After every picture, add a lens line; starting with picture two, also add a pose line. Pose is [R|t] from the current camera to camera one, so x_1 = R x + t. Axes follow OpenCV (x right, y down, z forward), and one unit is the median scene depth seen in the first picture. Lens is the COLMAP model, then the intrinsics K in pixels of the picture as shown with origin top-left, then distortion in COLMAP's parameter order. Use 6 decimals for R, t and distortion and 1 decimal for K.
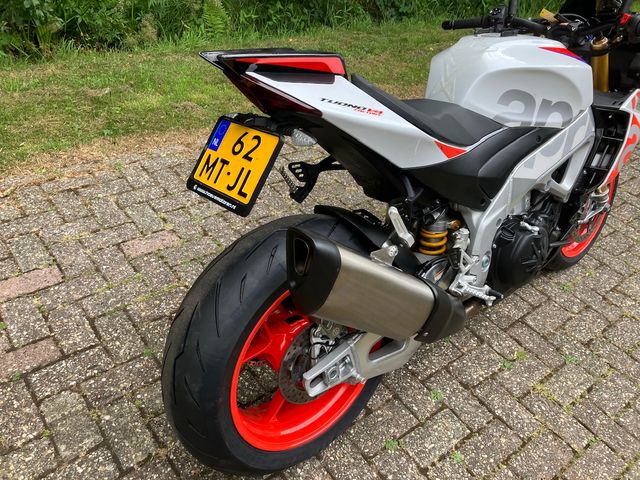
lens RADIAL K [[527.5, 0, 323.3], [0, 527.5, 236.6], [0, 0, 1]] dist [0.025712, -0.030255]
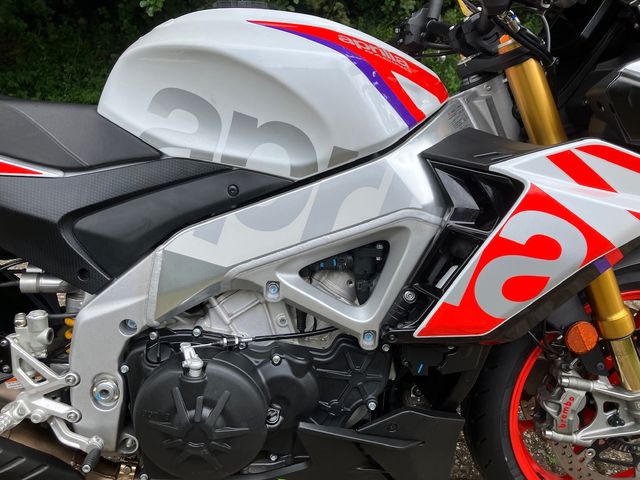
lens RADIAL K [[527.5, 0, 323.5], [0, 527.5, 234.3], [0, 0, 1]] dist [0.025712, -0.030255]
pose [[0.781764, 0.156687, -0.603568, 0.808171], [-0.293245, 0.946587, -0.134087, -0.102380], [0.550320, 0.281818, 0.785956, 0.672005]]
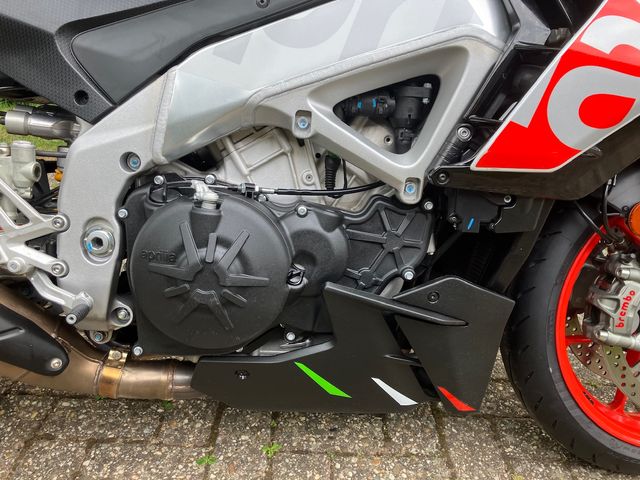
lens RADIAL K [[527.5, 0, 324.8], [0, 527.5, 241.6], [0, 0, 1]] dist [0.025712, -0.030255]
pose [[0.783727, 0.168988, -0.597675, 0.759521], [-0.331954, 0.927276, -0.173109, 0.062803], [0.524956, 0.334071, 0.782827, 0.766704]]
